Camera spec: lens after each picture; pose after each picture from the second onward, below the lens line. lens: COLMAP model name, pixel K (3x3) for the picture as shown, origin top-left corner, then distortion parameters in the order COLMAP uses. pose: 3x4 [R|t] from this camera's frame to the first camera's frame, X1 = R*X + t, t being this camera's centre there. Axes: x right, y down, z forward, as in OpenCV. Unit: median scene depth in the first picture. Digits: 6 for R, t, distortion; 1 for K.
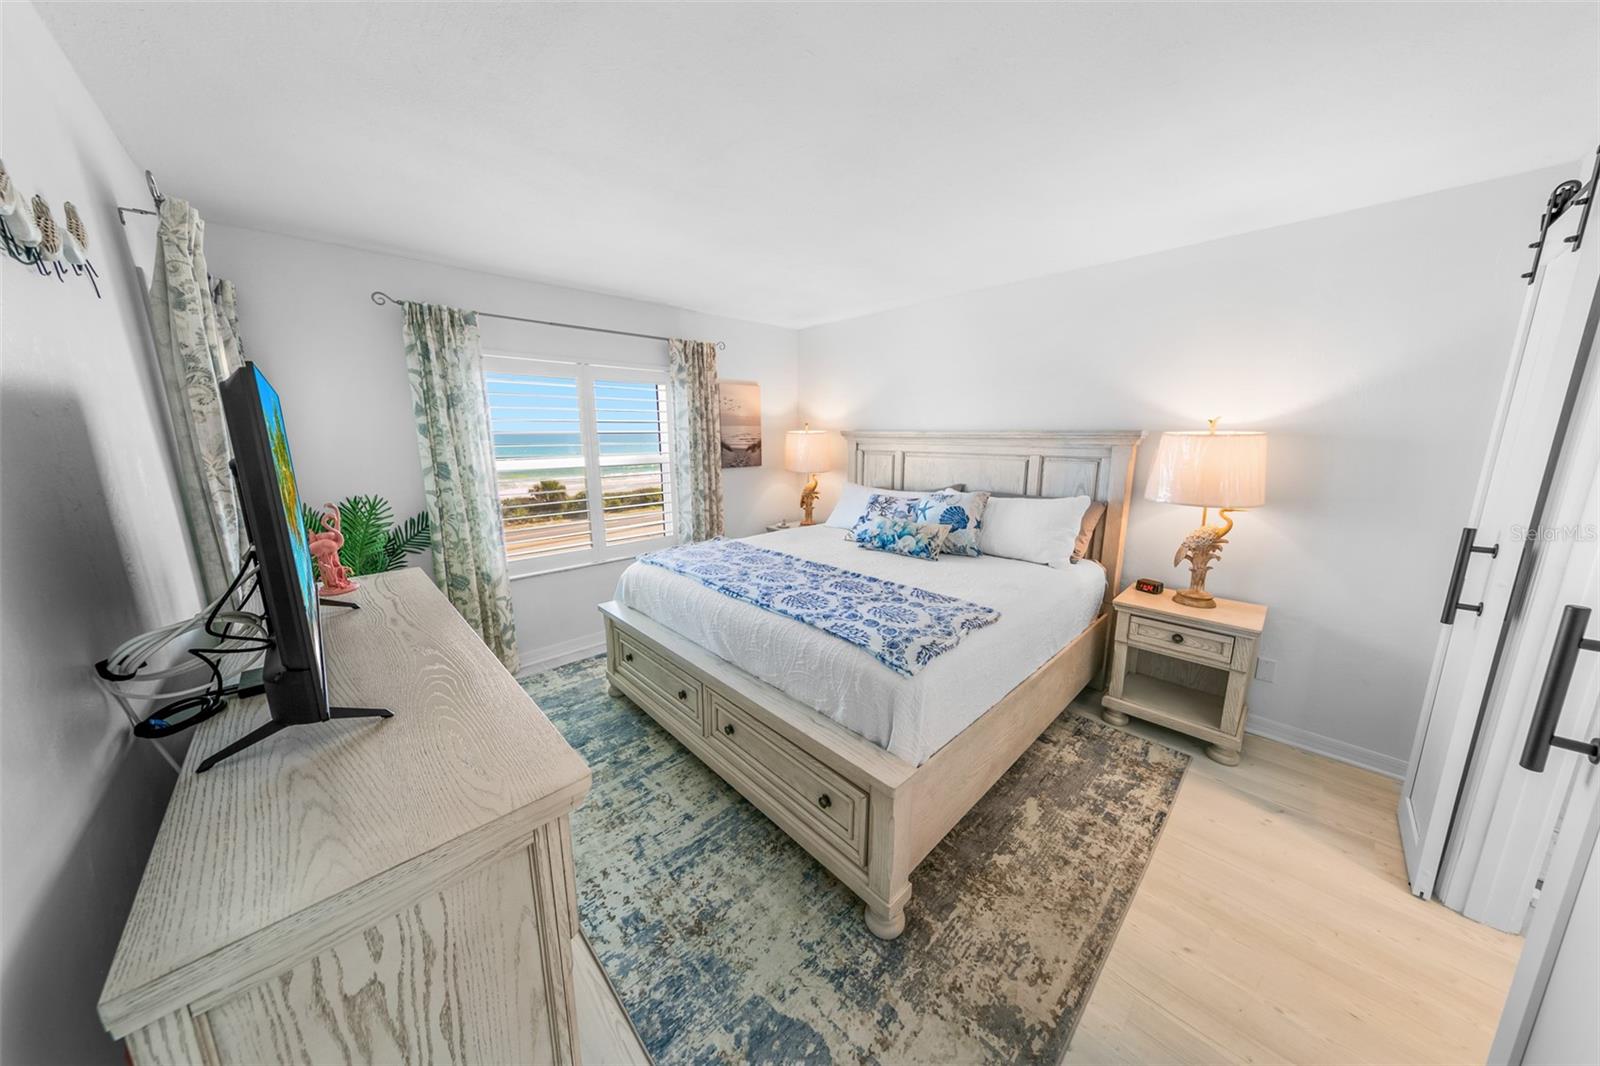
lens RADIAL K [[499.5, 0, 797.7], [0, 499.5, 529.4], [0, 0, 1]] dist [0.005072, -0.000205]
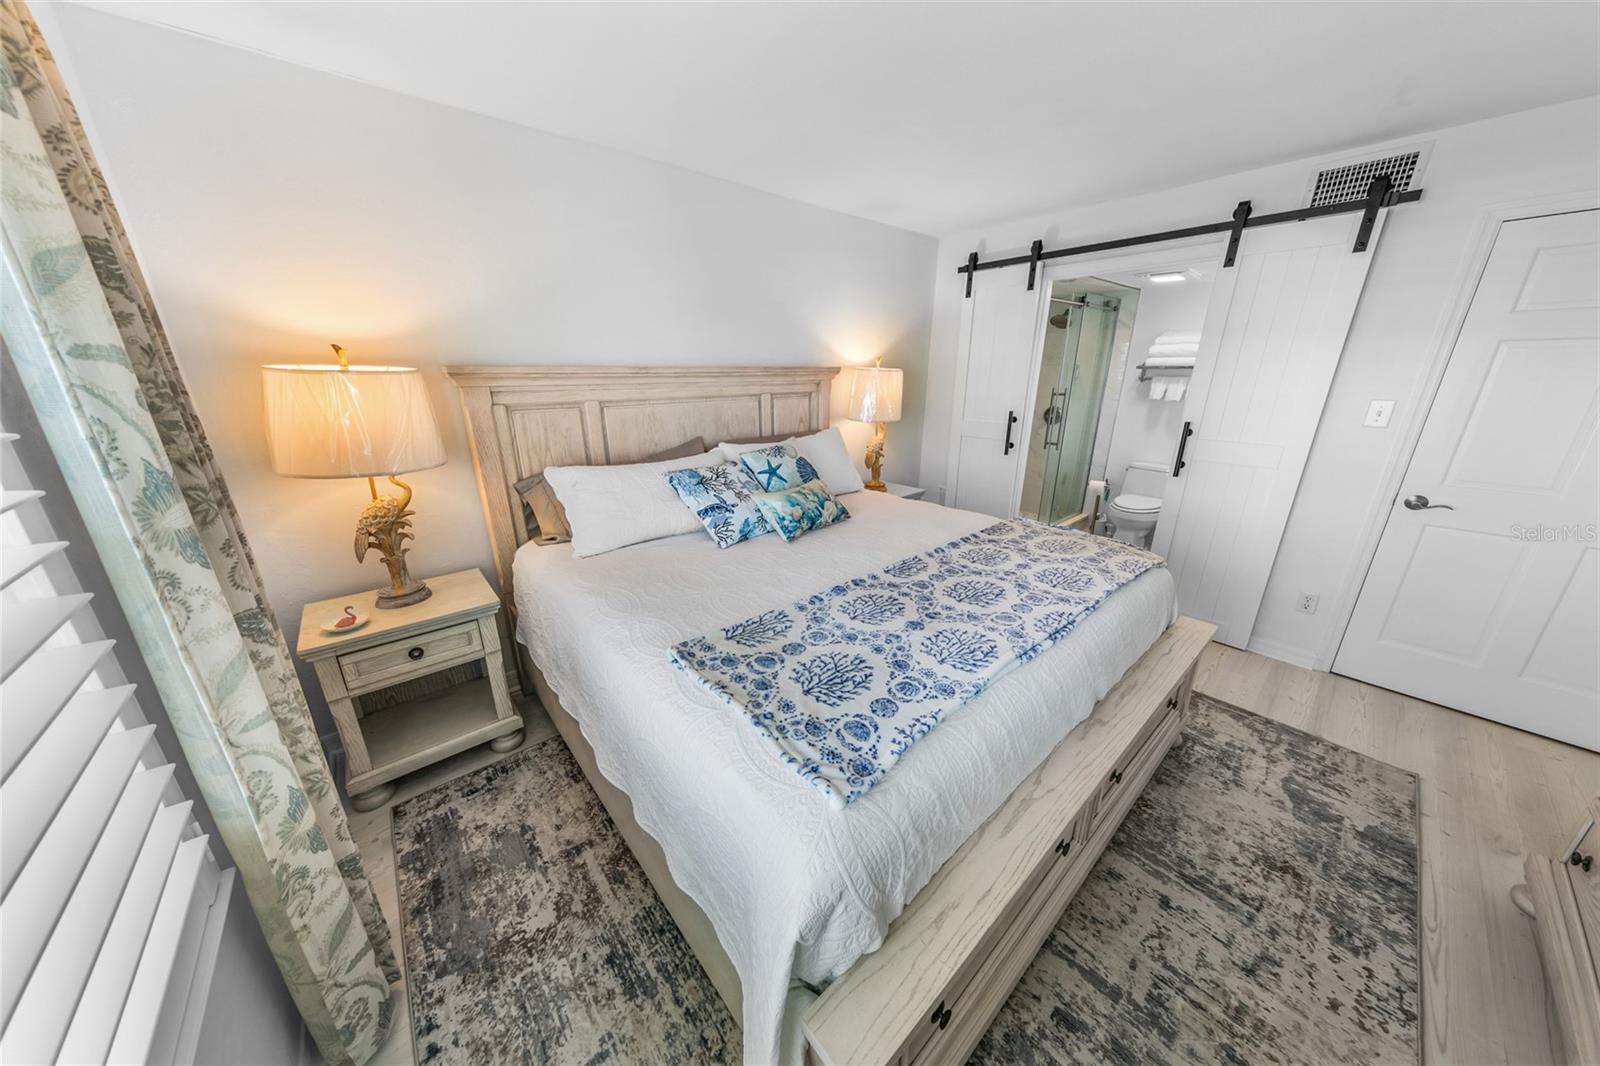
lens RADIAL K [[499.5, 0, 797.7], [0, 499.5, 529.4], [0, 0, 1]] dist [0.005072, -0.000205]
pose [[0.050187, -0.307101, 0.950353, -0.785704], [0.191816, 0.936801, 0.292593, -0.266479], [-0.980147, 0.167608, 0.105922, 1.366365]]
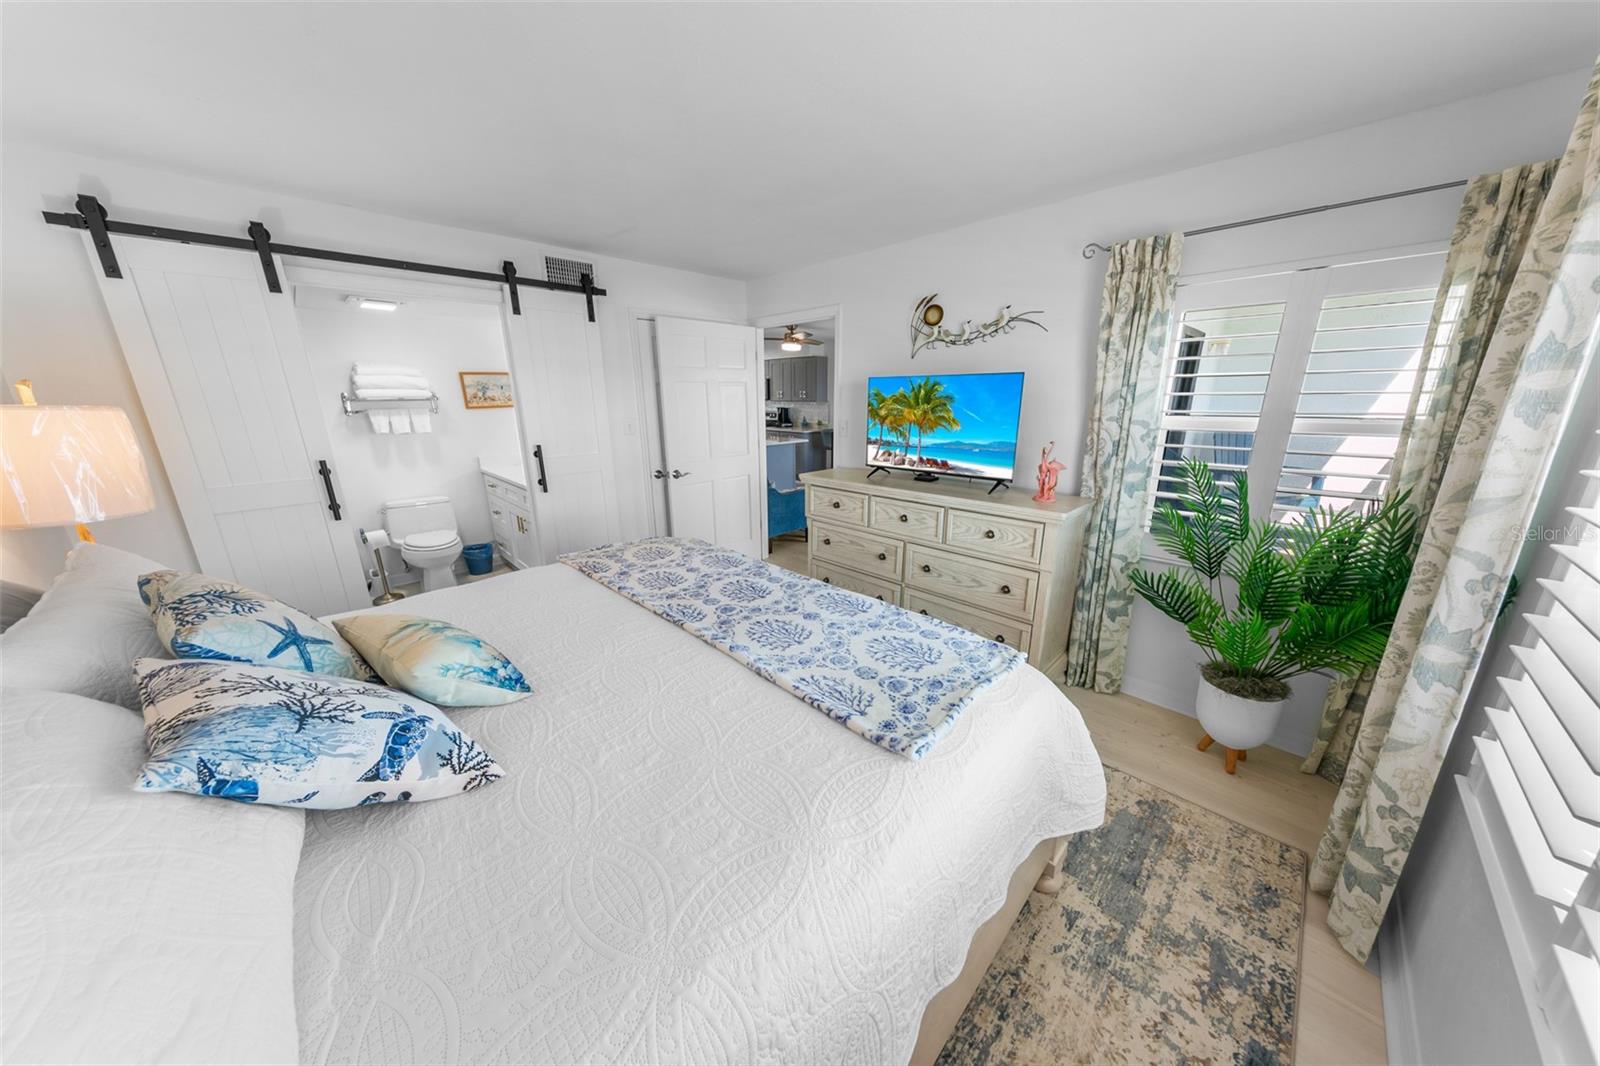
lens RADIAL K [[497.5, 0, 798.5], [0, 497.5, 531.0], [0, 0, 1]] dist [0.004549, -0.000076]
pose [[-0.999810, 0.016175, -0.010856, -0.134861], [0.009662, 0.895648, 0.444658, -0.382928], [0.016915, 0.444469, -0.895635, 1.951740]]
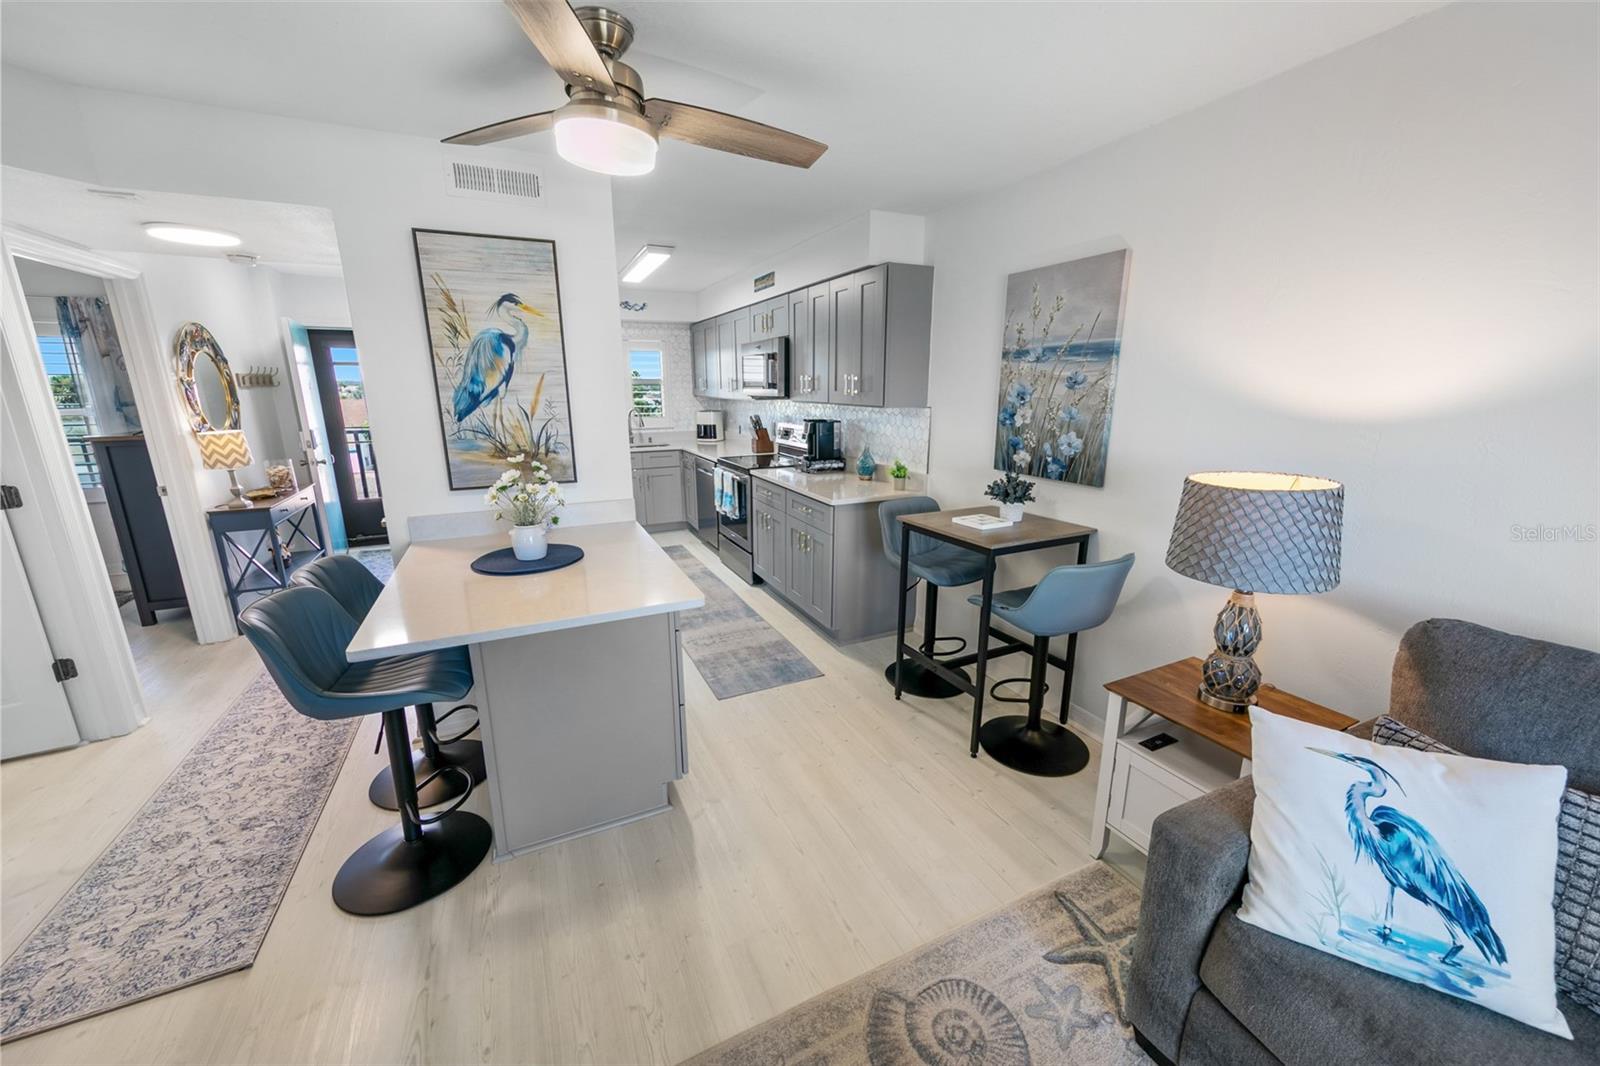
lens RADIAL K [[600.4, 0, 798.0], [0, 600.4, 530.8], [0, 0, 1]] dist [0.001676, 0.000031]
pose [[-0.948611, -0.069238, 0.308777, -0.671882], [0.066527, 0.910328, 0.408507, 0.161870], [-0.309372, 0.408056, -0.858941, -0.821581]]
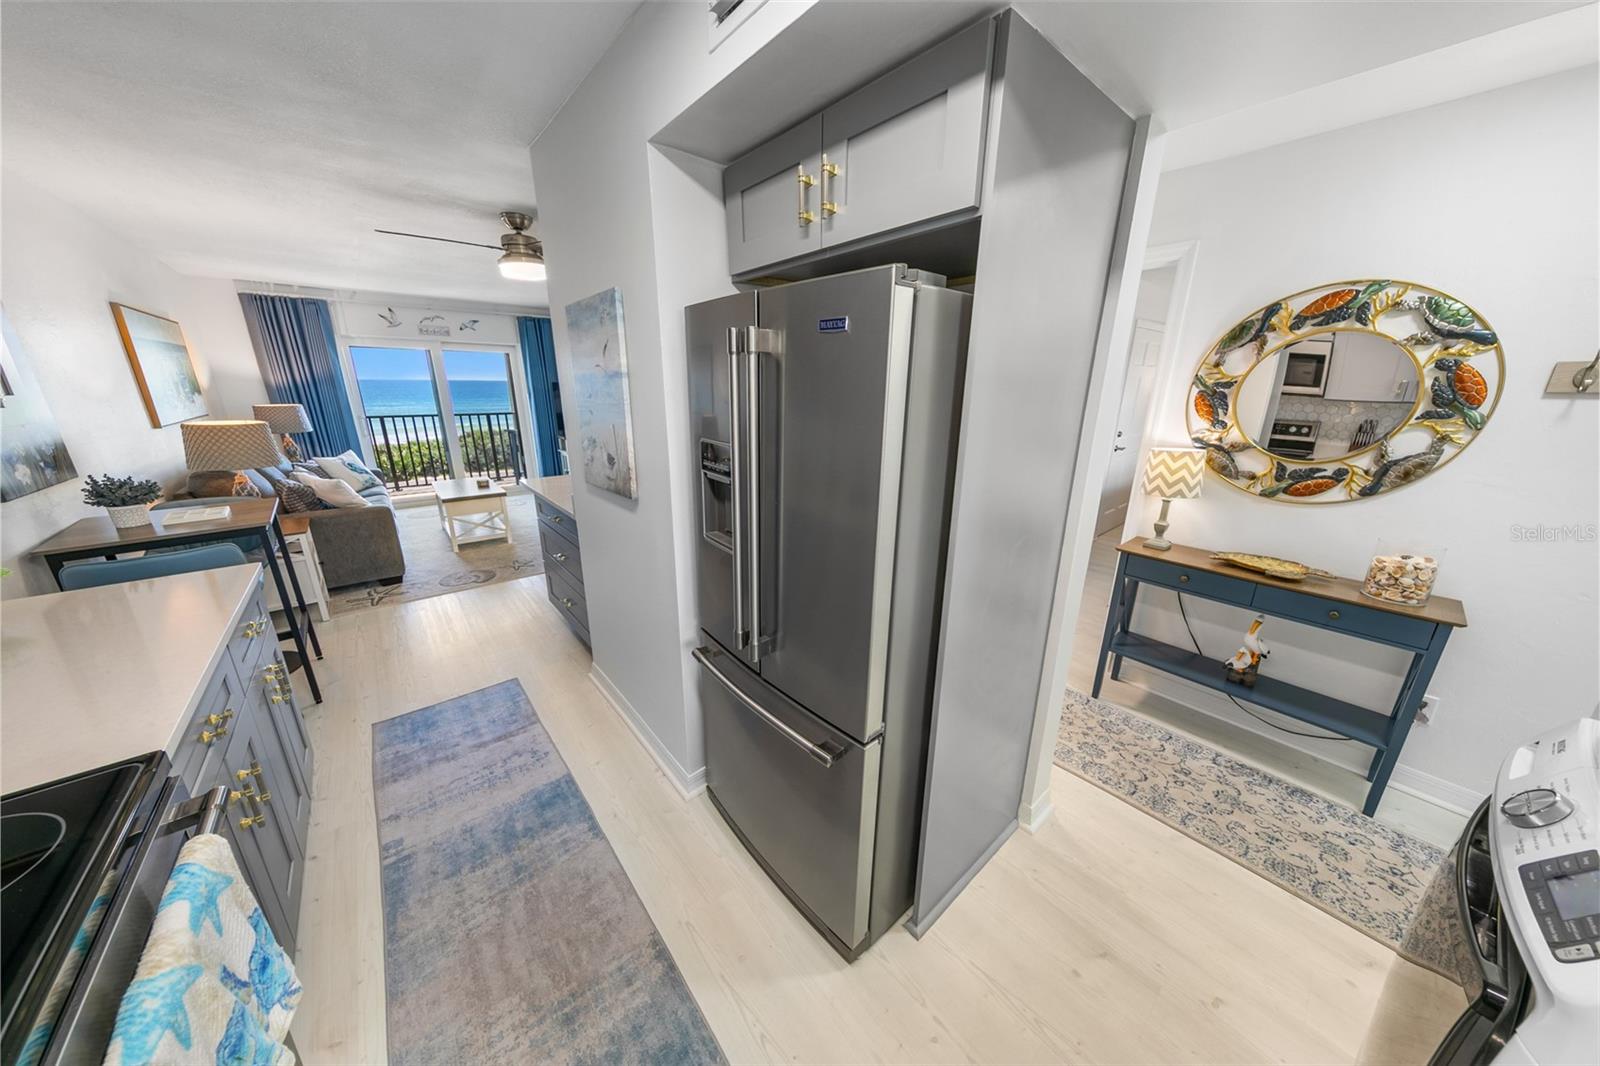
lens RADIAL K [[496.5, 0, 798.0], [0, 496.5, 535.2], [0, 0, 1]] dist [0.000773, -0.000001]
pose [[0.998111, 0.030452, -0.053350, 0.765842], [-0.024777, 0.994270, 0.103985, 0.607017], [0.056211, -0.102467, 0.993147, -3.123288]]
